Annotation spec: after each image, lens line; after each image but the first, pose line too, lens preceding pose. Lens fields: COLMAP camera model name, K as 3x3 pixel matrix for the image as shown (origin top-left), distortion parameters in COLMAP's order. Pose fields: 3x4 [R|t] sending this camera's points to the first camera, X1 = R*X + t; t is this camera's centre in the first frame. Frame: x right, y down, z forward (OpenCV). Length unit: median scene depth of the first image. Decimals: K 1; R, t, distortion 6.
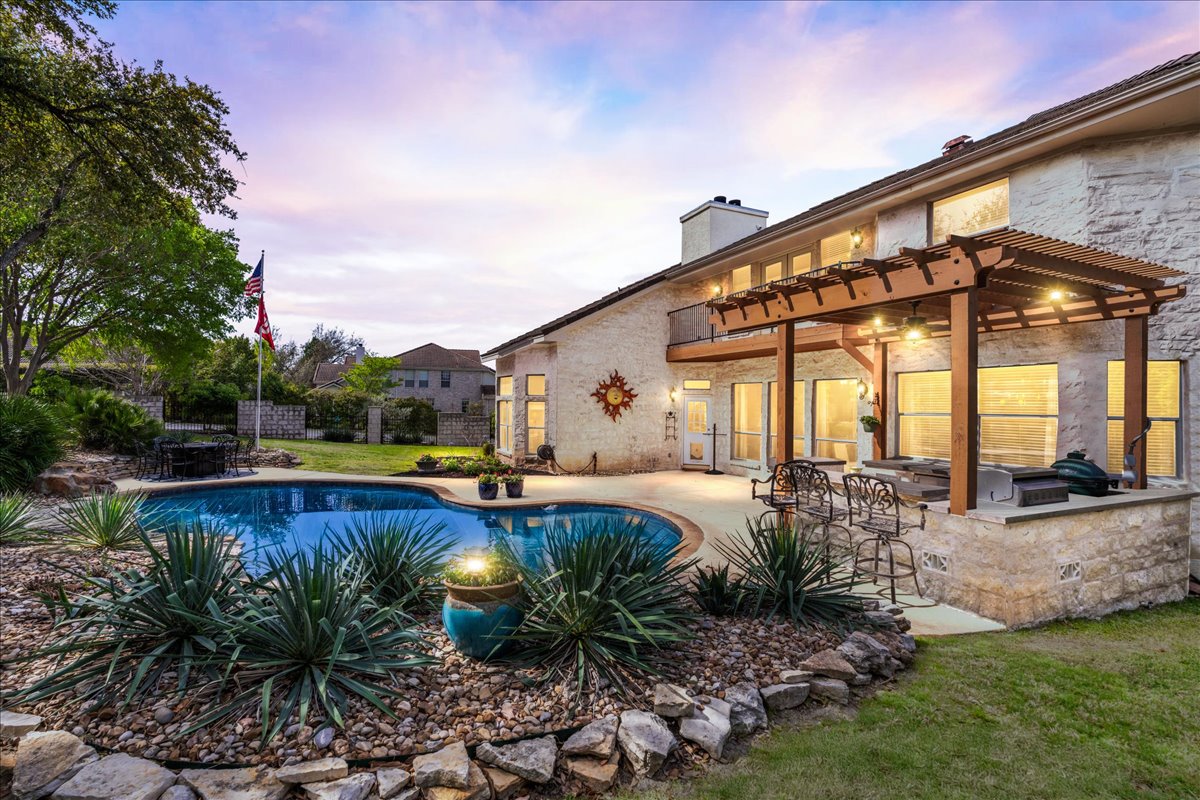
lens RADIAL K [[530.6, 0, 599.4], [0, 530.6, 395.5], [0, 0, 1]] dist [-0.009285, 0.000278]
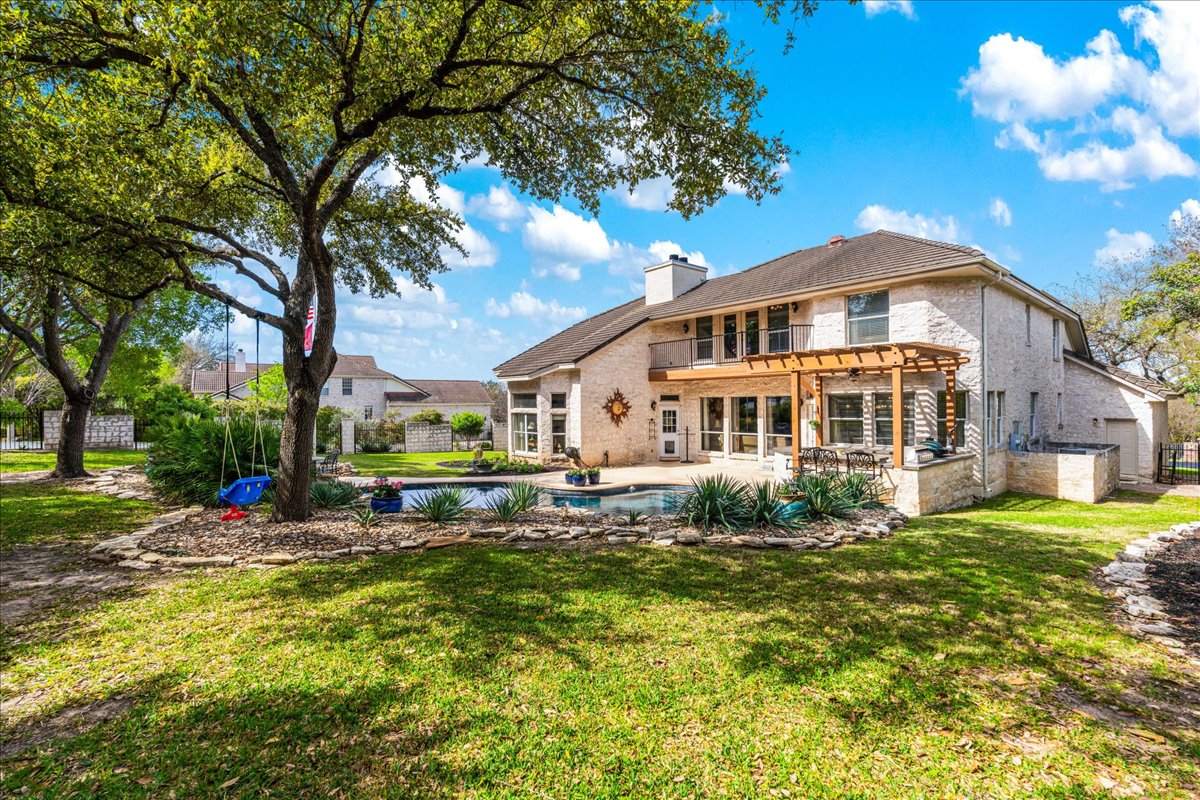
lens RADIAL K [[530.6, 0, 599.4], [0, 530.6, 395.5], [0, 0, 1]] dist [-0.009285, 0.000278]
pose [[0.959737, -0.015930, 0.280449, -0.410450], [0.015476, 0.999873, 0.003835, -0.038142], [-0.280475, 0.000660, 0.959861, -0.280279]]
